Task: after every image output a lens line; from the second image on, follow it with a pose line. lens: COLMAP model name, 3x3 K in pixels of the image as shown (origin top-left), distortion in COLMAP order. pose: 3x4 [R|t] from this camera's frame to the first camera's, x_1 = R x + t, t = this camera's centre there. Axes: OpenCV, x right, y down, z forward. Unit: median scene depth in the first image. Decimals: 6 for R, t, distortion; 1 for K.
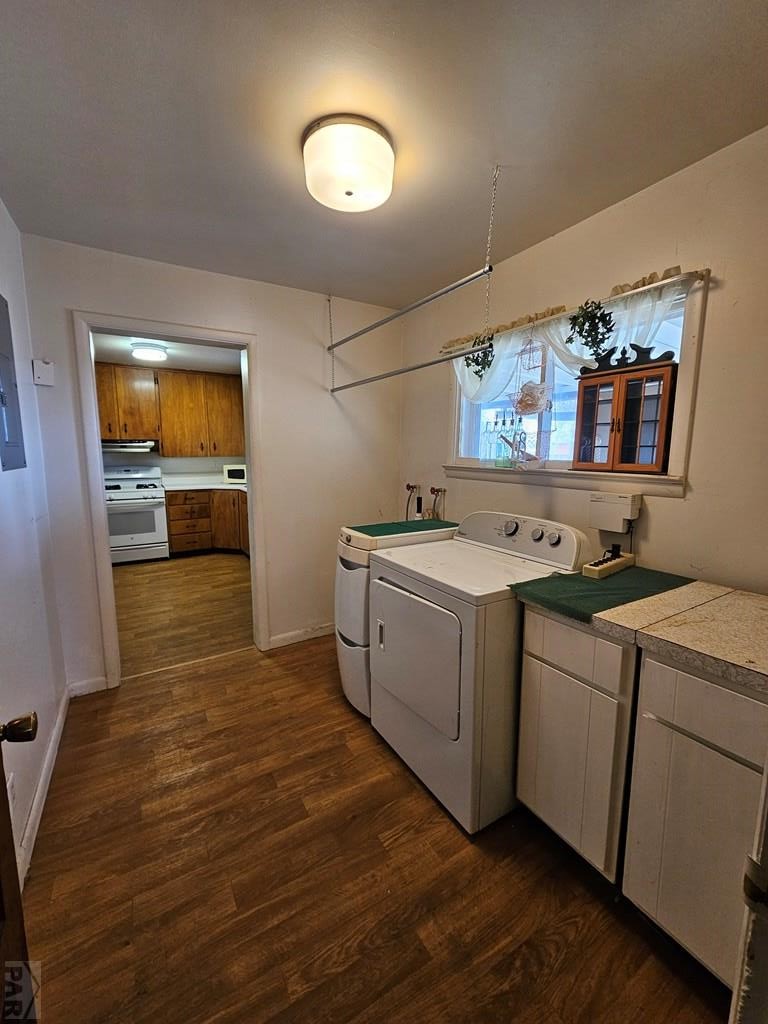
lens RADIAL K [[420.2, 0, 392.2], [0, 420.2, 512.0], [0, 0, 1]] dist [-0.001528, 0.000302]
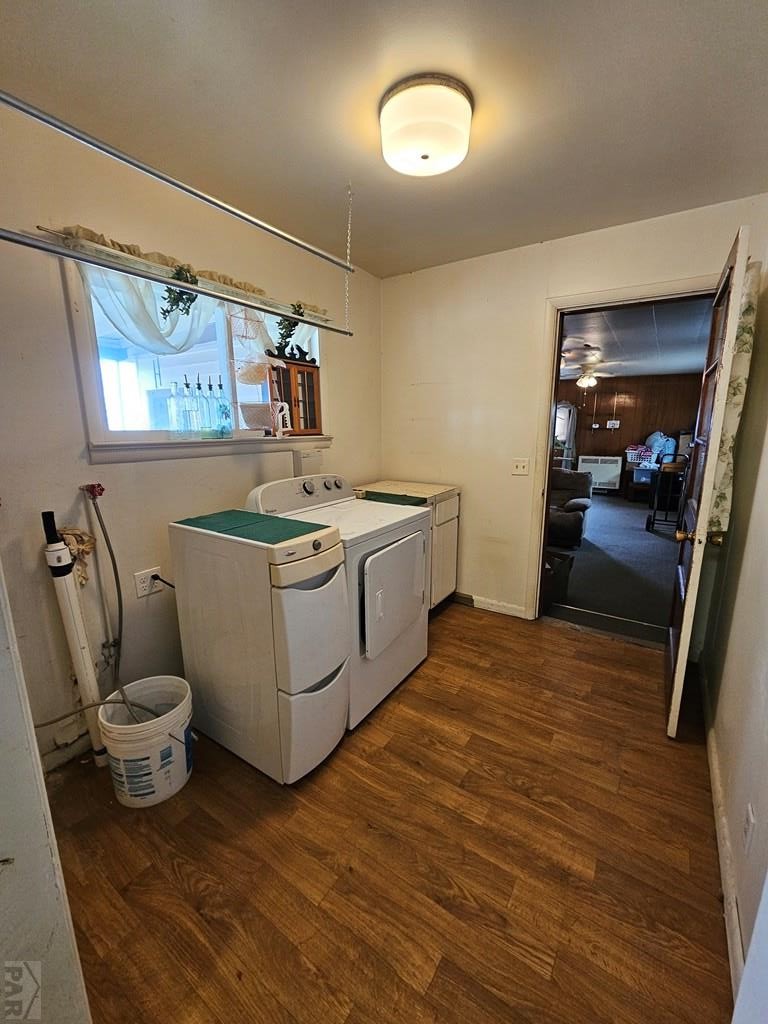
lens RADIAL K [[420.2, 0, 382.8], [0, 420.2, 512.8], [0, 0, 1]] dist [-0.001528, 0.000302]
pose [[-0.417007, -0.191960, 0.888401, -0.325096], [0.130768, 0.954602, 0.267646, -0.068780], [-0.899447, 0.227785, -0.372974, 0.485969]]
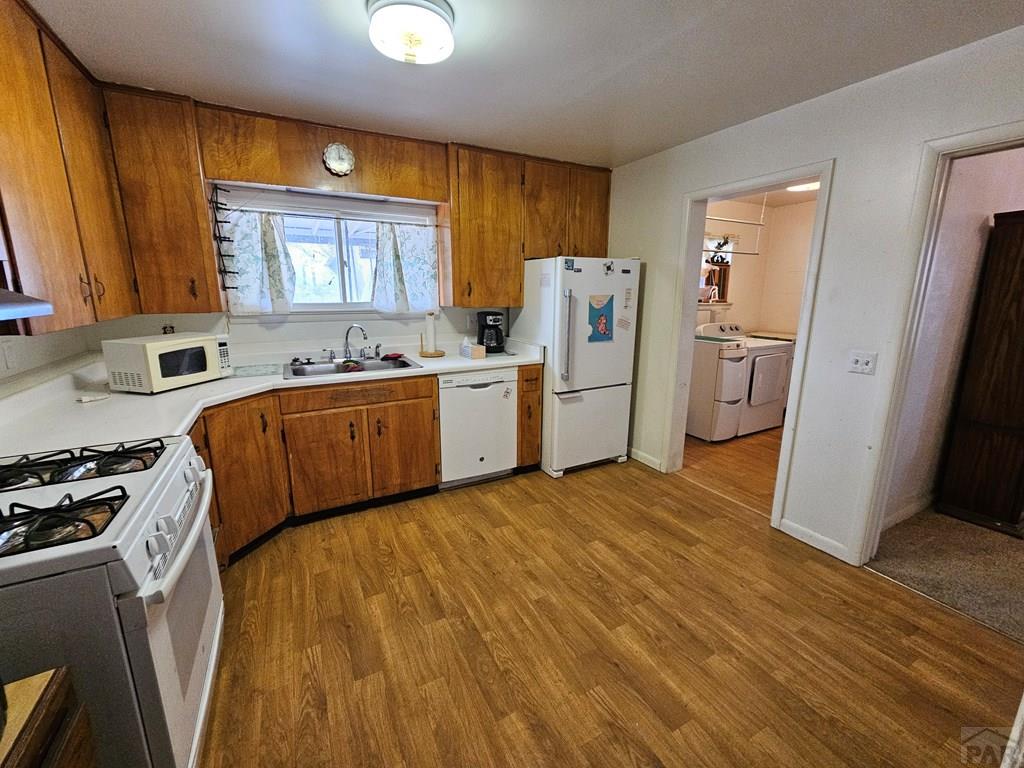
lens RADIAL K [[420.2, 0, 508.4], [0, 420.2, 382.3], [0, 0, 1]] dist [-0.001528, 0.000302]
pose [[0.064310, -0.216023, 0.974268, -0.826440], [0.142431, 0.968281, 0.205294, -0.123628], [-0.987713, 0.125564, 0.093039, 0.770529]]
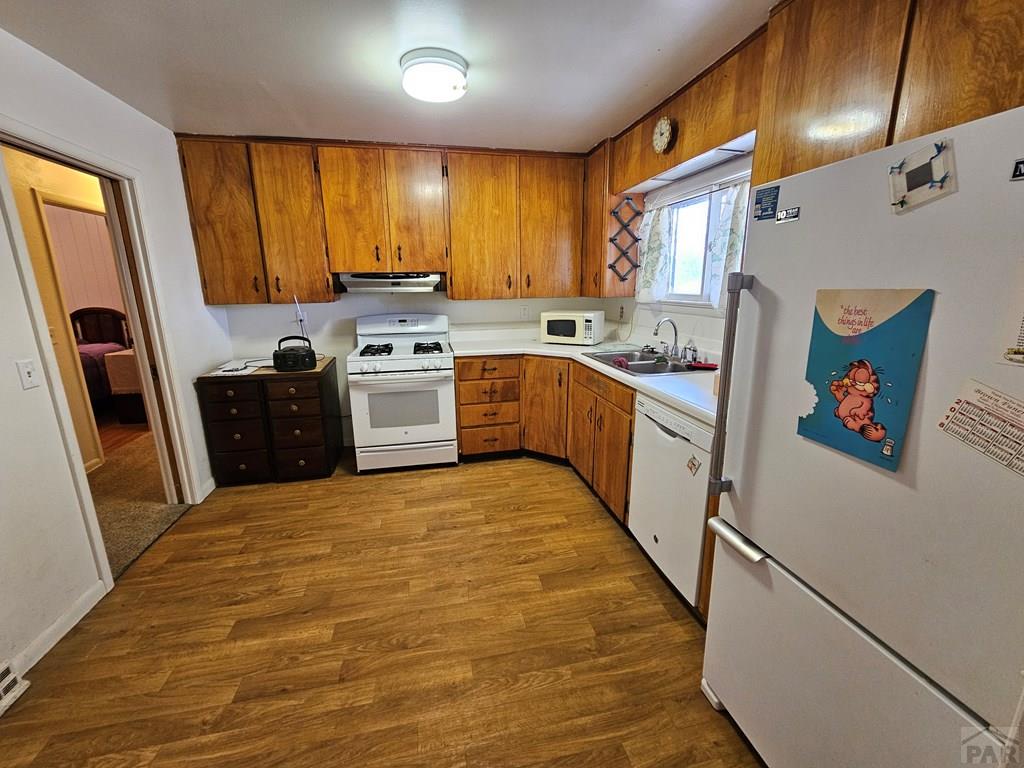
lens RADIAL K [[420.2, 0, 511.8], [0, 420.2, 380.8], [0, 0, 1]] dist [-0.001528, 0.000302]
pose [[0.940244, 0.063473, -0.334532, -0.266443], [-0.035536, 0.995399, 0.088986, -0.075576], [0.338641, -0.071780, 0.938174, 0.473004]]
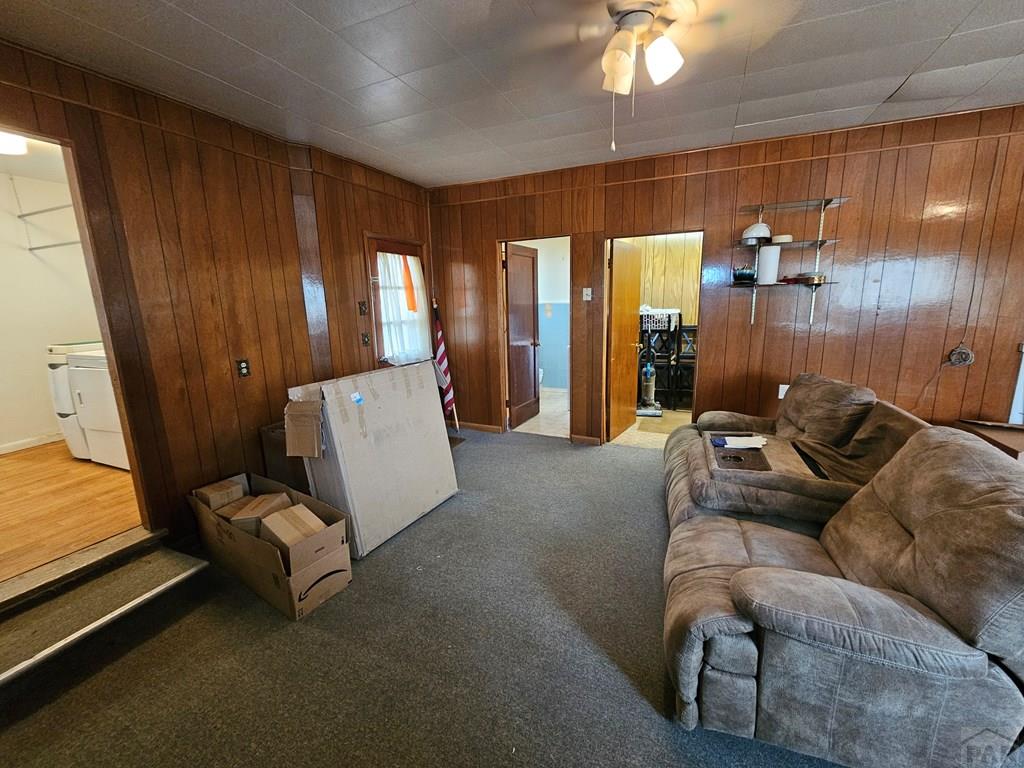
lens RADIAL K [[420.2, 0, 514.6], [0, 420.2, 379.5], [0, 0, 1]] dist [-0.001528, 0.000302]
pose [[0.825088, -0.132132, 0.549337, 0.188786], [0.108781, 0.991230, 0.075034, 0.103479], [-0.554433, -0.002152, 0.832225, -0.529711]]
